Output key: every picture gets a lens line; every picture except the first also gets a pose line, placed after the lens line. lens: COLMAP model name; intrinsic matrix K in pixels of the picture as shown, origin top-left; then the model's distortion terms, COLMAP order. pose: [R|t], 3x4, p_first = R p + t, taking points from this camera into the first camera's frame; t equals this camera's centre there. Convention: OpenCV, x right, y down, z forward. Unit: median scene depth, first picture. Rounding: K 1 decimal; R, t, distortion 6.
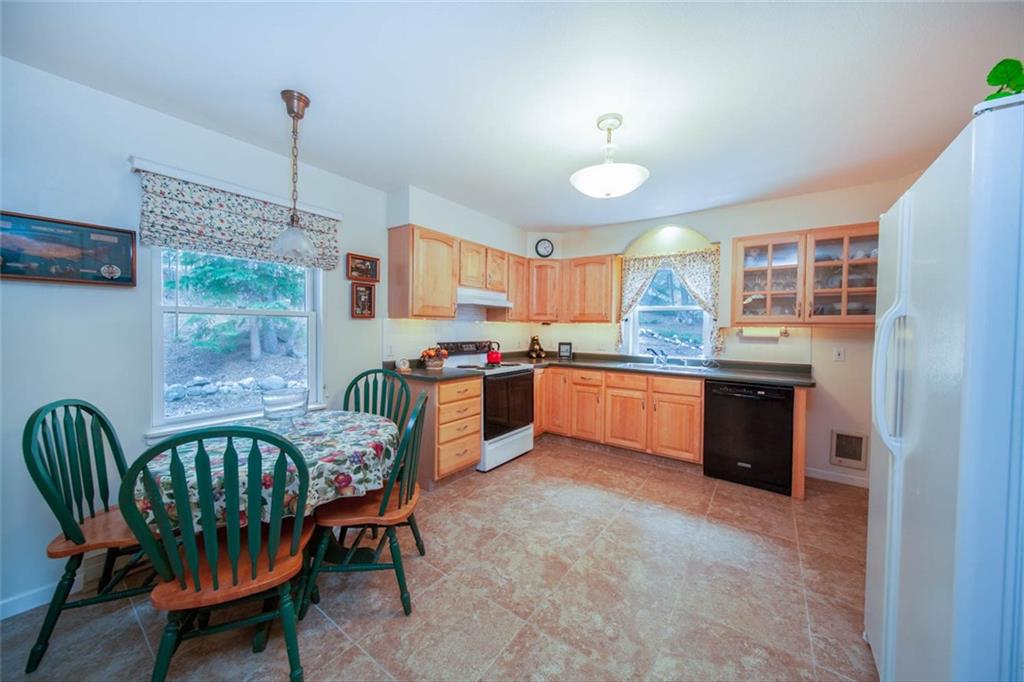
lens RADIAL K [[355.7, 0, 510.9], [0, 355.7, 336.9], [0, 0, 1]] dist [-0.001132, -0.000091]
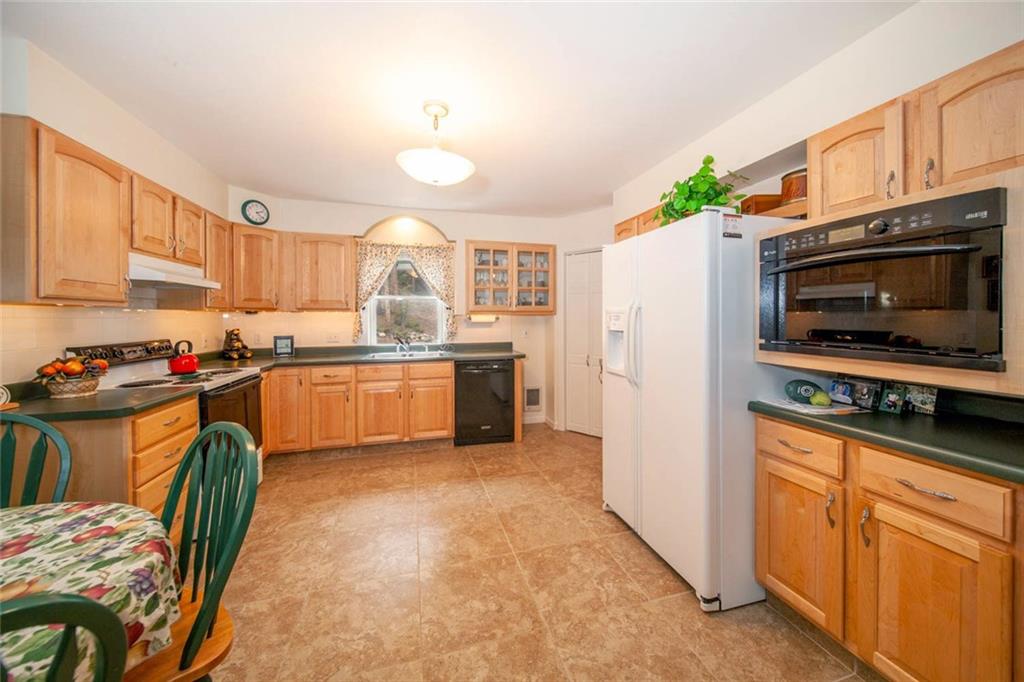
lens RADIAL K [[366.8, 0, 511.2], [0, 366.8, 321.0], [0, 0, 1]] dist [-0.001251, -0.000077]
pose [[0.620685, -0.021981, 0.783752, -0.224001], [0.031252, 0.999506, 0.003282, -0.005556], [-0.783437, 0.022457, 0.621065, 0.116862]]
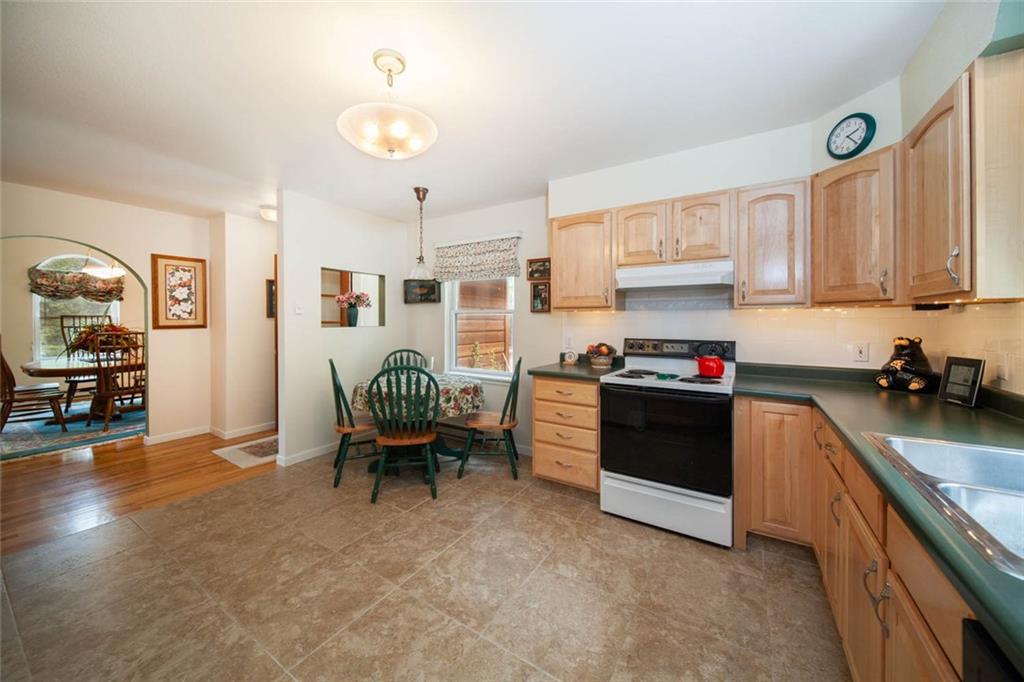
lens RADIAL K [[366.8, 0, 511.2], [0, 366.8, 321.0], [0, 0, 1]] dist [-0.001251, -0.000077]
pose [[0.069534, -0.007787, -0.997549, 0.623413], [-0.023953, 0.999668, -0.009473, -0.009179], [0.997292, 0.024553, 0.069324, 0.676913]]
